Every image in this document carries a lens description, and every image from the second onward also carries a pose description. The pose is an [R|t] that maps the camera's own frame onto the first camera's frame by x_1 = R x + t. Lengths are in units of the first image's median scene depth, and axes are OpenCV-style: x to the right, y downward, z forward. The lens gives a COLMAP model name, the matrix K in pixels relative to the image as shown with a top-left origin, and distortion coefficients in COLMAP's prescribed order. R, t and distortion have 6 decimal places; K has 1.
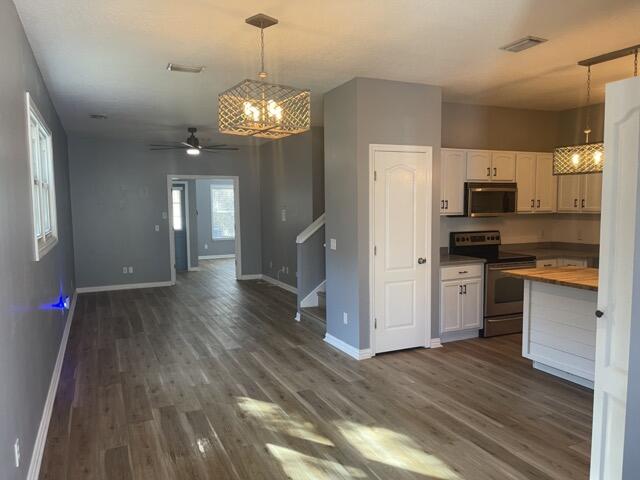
lens RADIAL K [[485.2, 0, 321.4], [0, 485.2, 246.1], [0, 0, 1]] dist [0.049009, -0.029949]
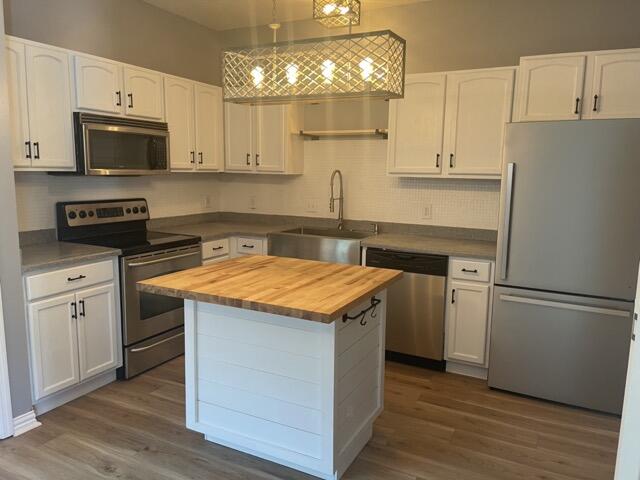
lens RADIAL K [[485.2, 0, 320.5], [0, 485.2, 240.4], [0, 0, 1]] dist [0.049009, -0.029949]
pose [[0.790553, -0.067187, 0.608697, 0.171077], [0.028623, 0.996931, 0.072866, -0.018678], [-0.611724, -0.040181, 0.790050, 0.394878]]
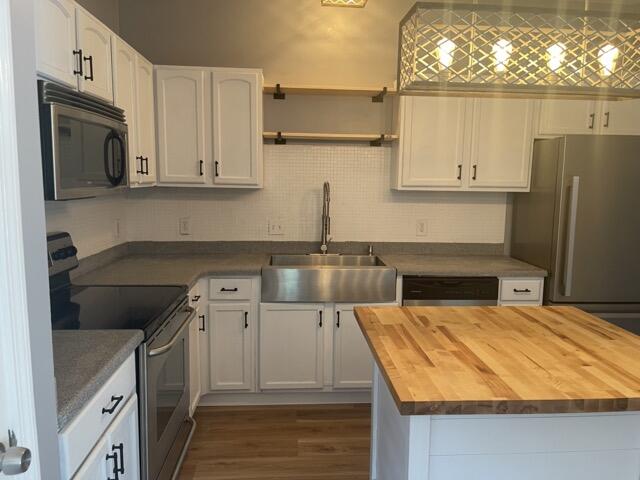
lens RADIAL K [[485.2, 0, 323.5], [0, 485.2, 238.0], [0, 0, 1]] dist [0.049009, -0.029949]
pose [[0.355730, -0.101467, 0.929064, 0.081010], [0.060398, 0.994507, 0.085488, -0.054553], [-0.932635, 0.025703, 0.359904, 0.763144]]
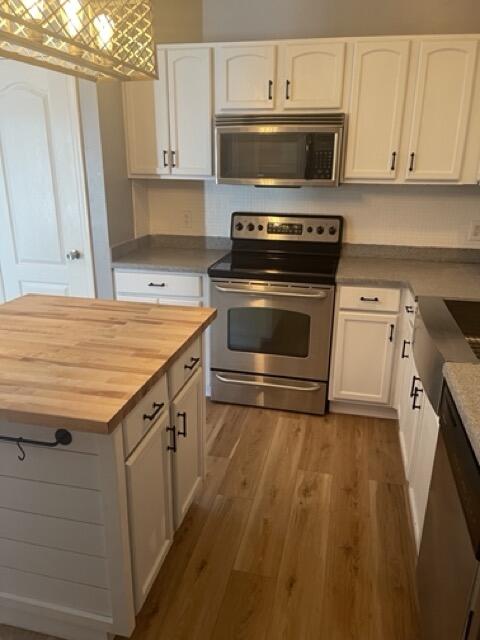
lens RADIAL K [[485.2, 0, 238.9], [0, 485.2, 320.2], [0, 0, 1]] dist [0.049009, -0.029949]
pose [[0.788719, 0.207640, -0.578626, 0.676225], [-0.072319, 0.966035, 0.248084, -0.051602], [0.610485, -0.153822, 0.776947, 0.590913]]
